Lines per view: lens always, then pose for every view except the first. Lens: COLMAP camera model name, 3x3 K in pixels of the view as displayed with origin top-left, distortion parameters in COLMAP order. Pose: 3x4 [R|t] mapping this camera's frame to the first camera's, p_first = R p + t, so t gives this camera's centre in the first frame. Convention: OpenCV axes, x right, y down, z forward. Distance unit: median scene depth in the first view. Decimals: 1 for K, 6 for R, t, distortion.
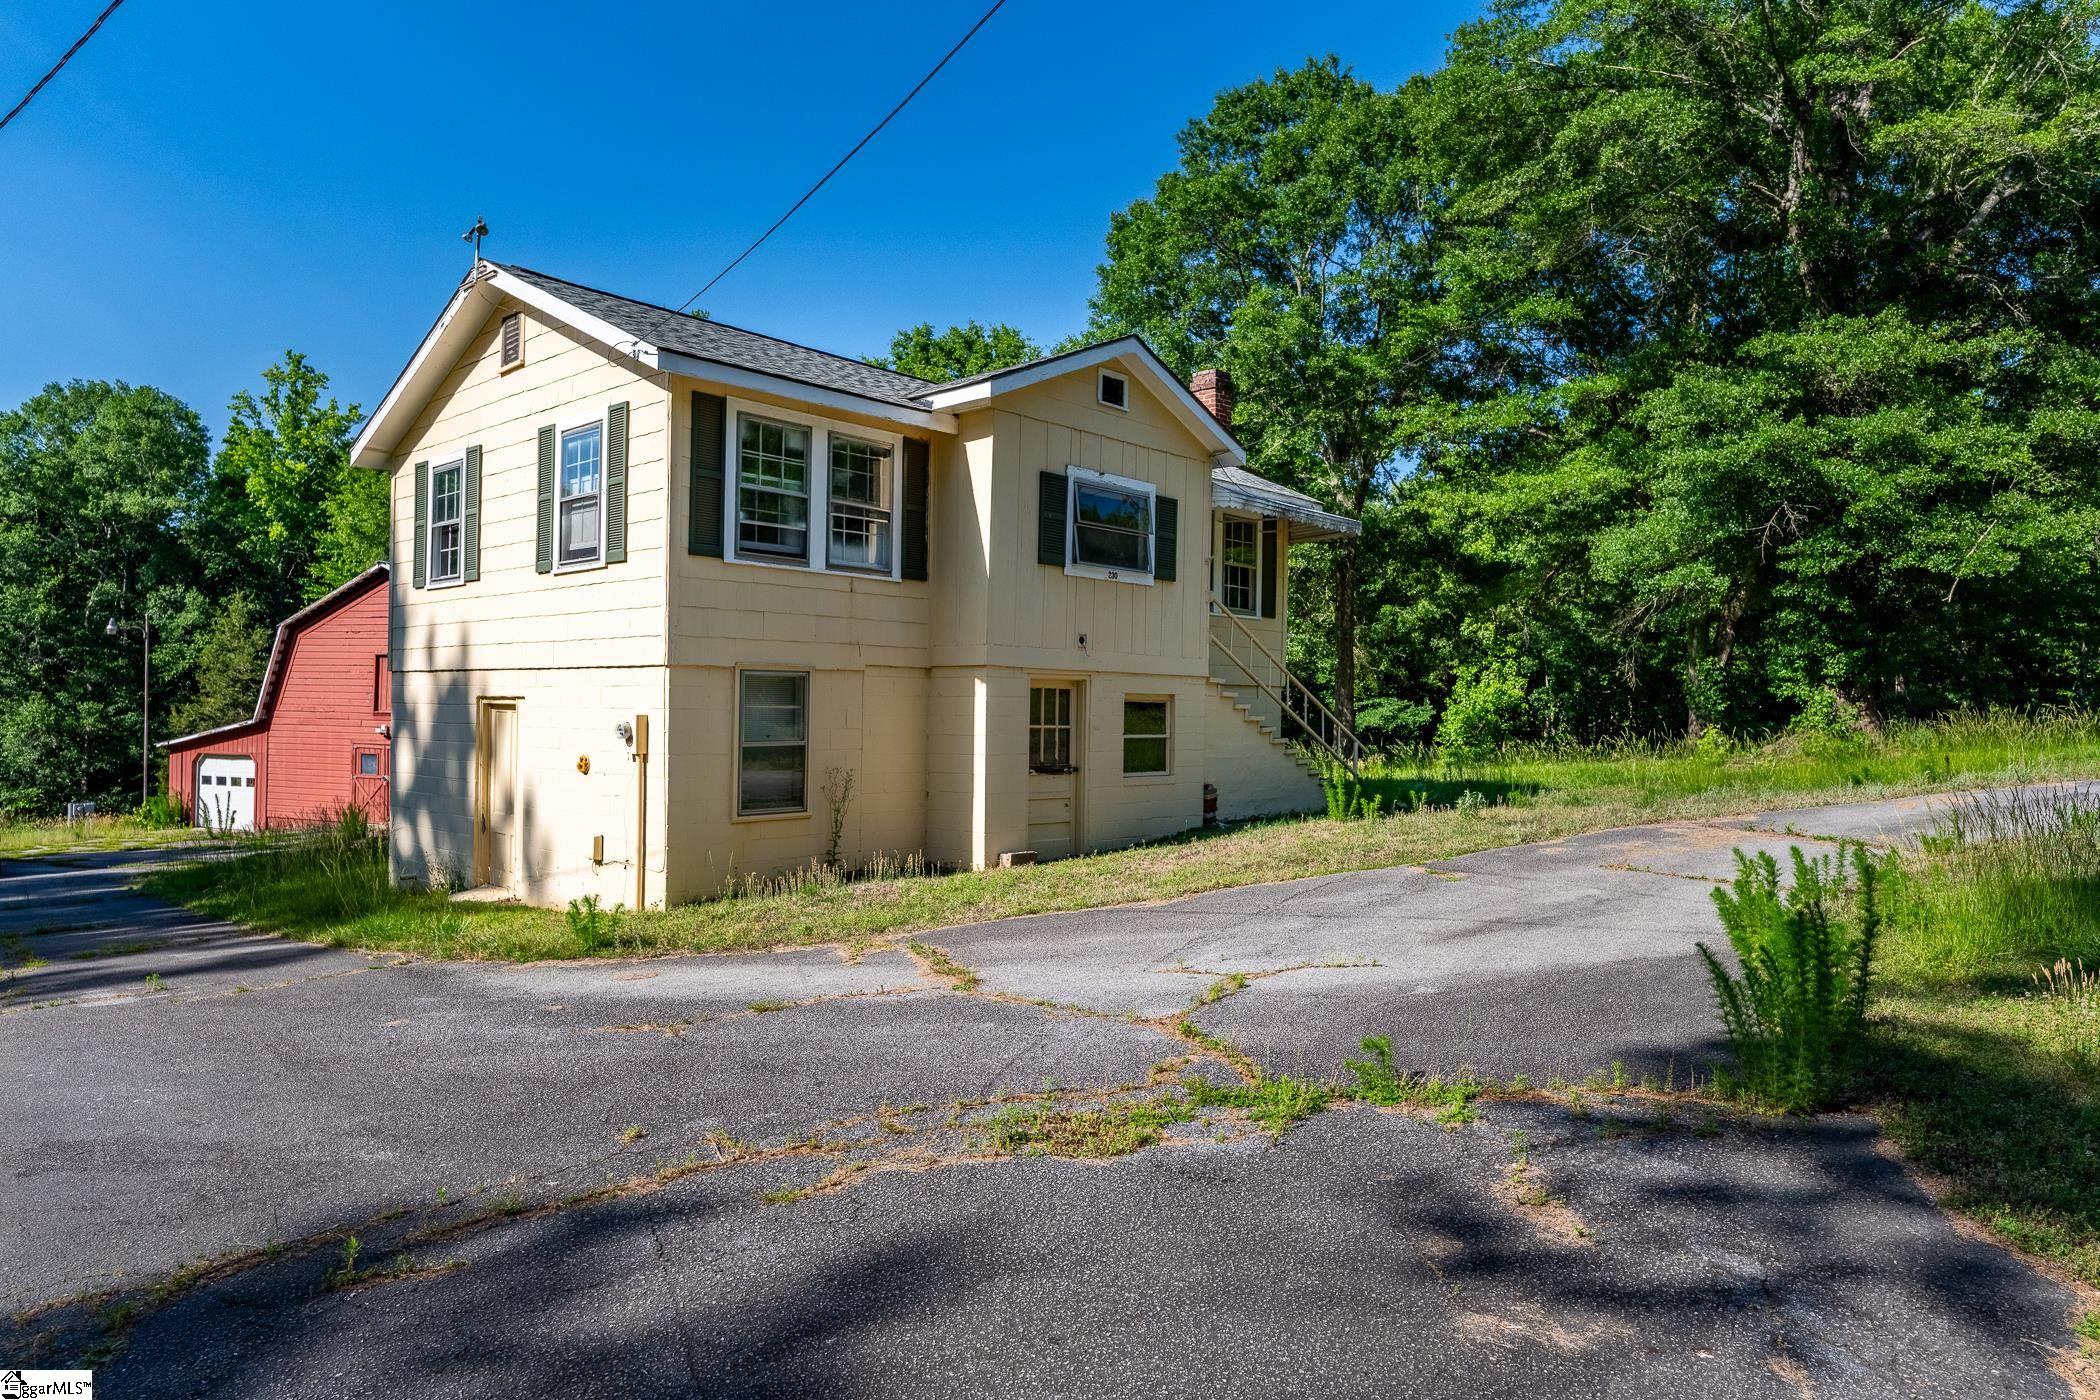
lens RADIAL K [[1295.0, 0, 981.5], [0, 1295.0, 726.4], [0, 0, 1]] dist [0.037073, -0.000179]
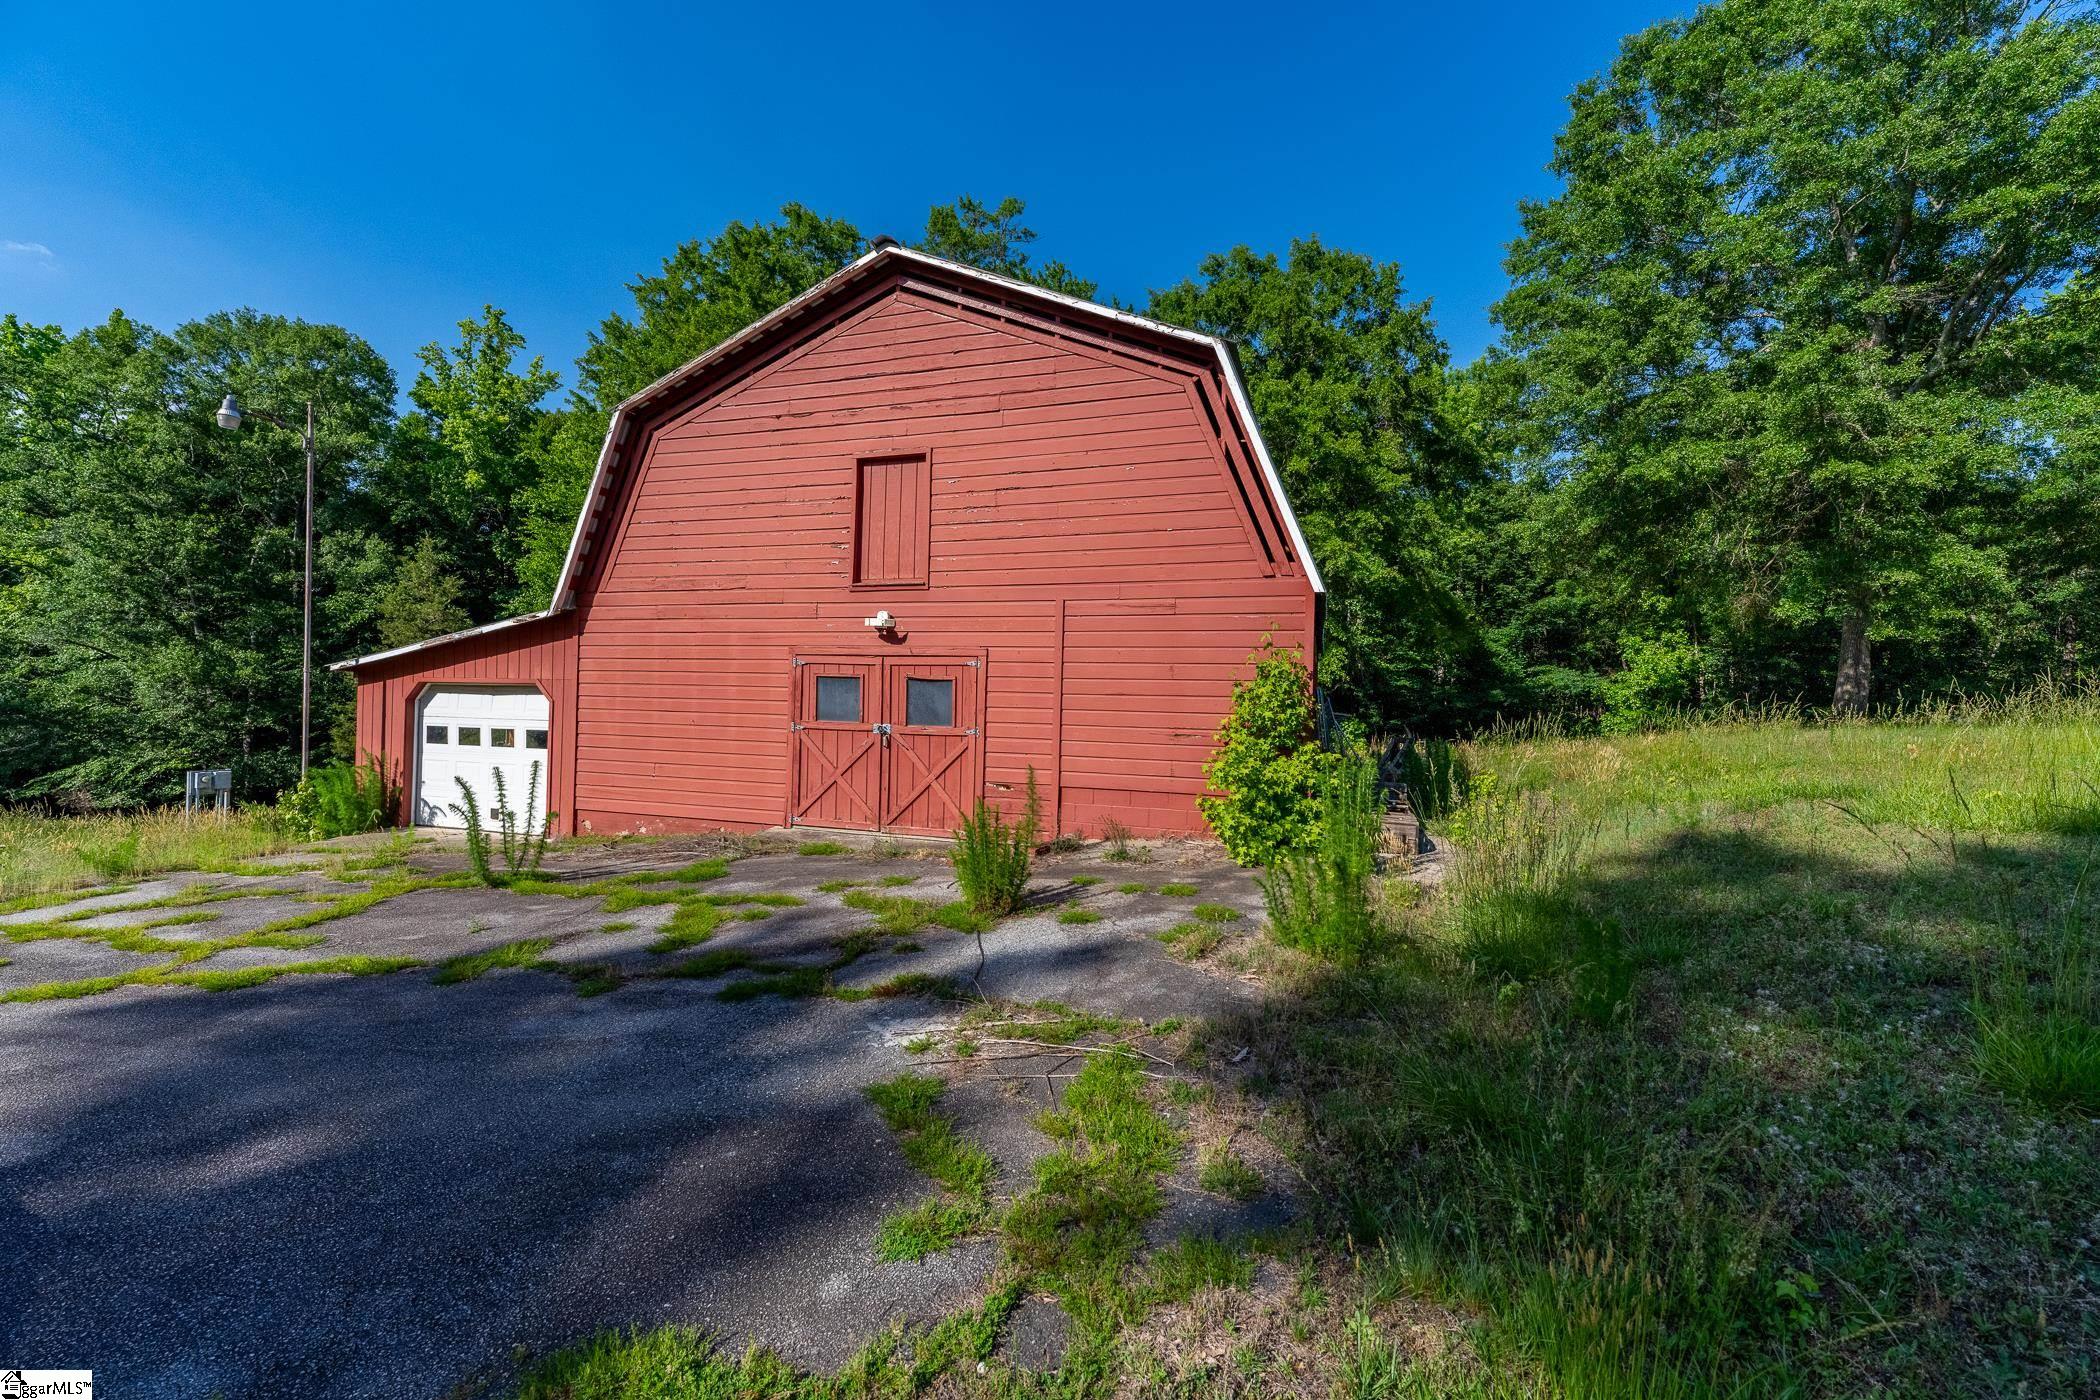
lens RADIAL K [[832.4, 0, 1050.3], [0, 832.4, 696.3], [0, 0, 1]] dist [0.000963, 0.000338]
pose [[0.988311, 0.008313, 0.152226, -0.225020], [-0.006388, 0.999893, -0.013130, 0.015983], [-0.152319, 0.012004, 0.988259, 0.358106]]
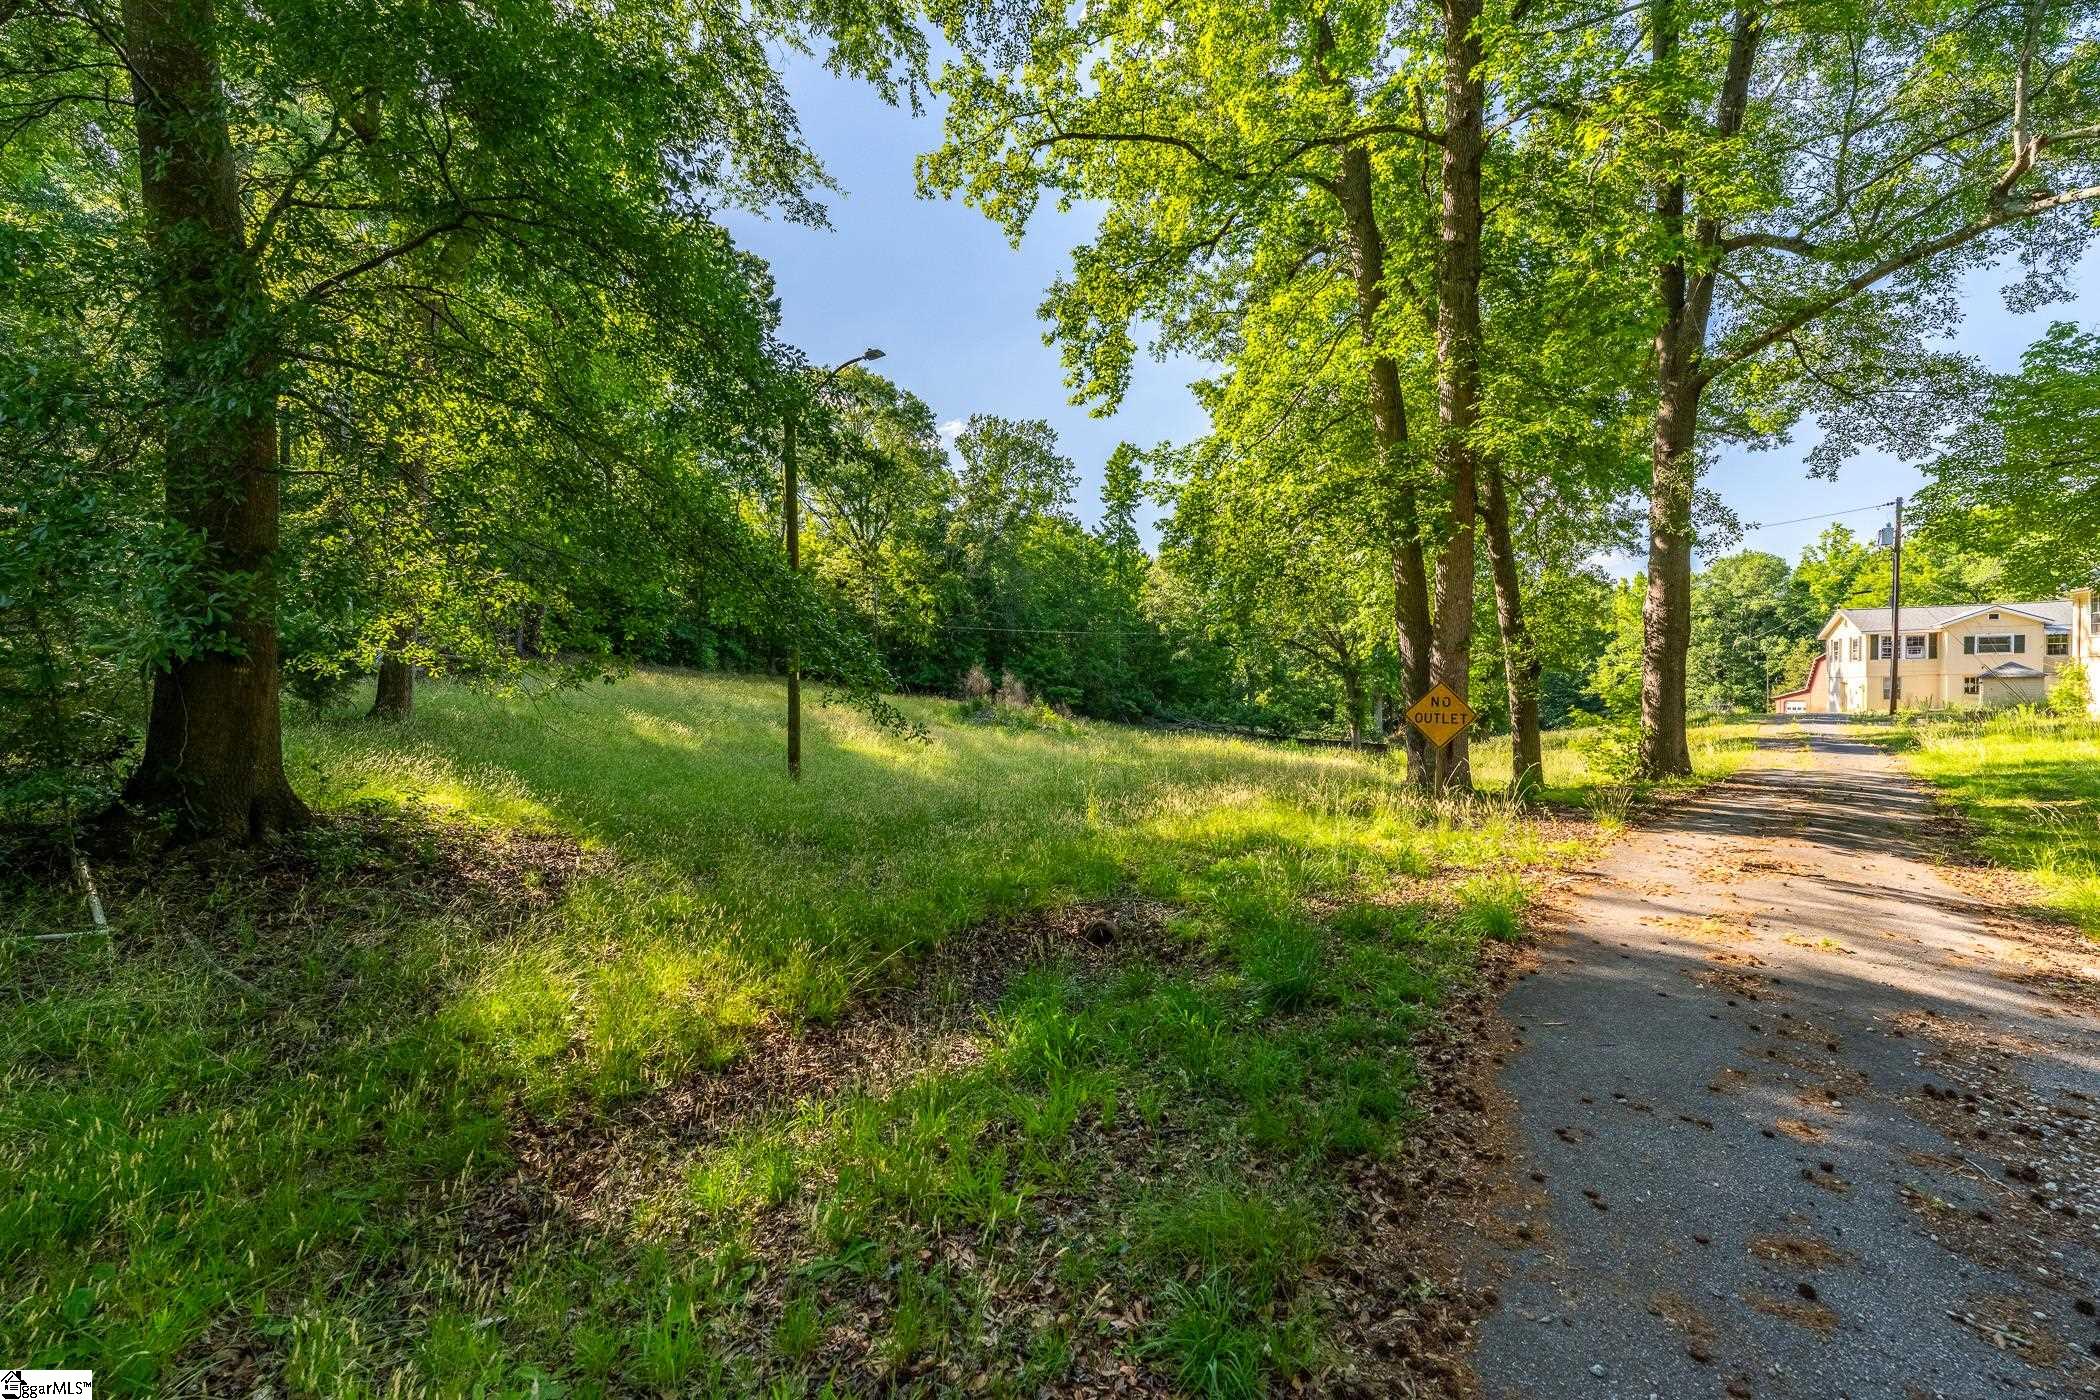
lens RADIAL K [[832.4, 0, 1049.2], [0, 832.4, 699.0], [0, 0, 1]] dist [0.000963, 0.000338]
pose [[0.306246, -0.002407, -0.951949, 0.444039], [-0.002349, 0.999992, -0.003284, 0.016400], [0.951950, 0.003242, 0.306238, -0.750969]]
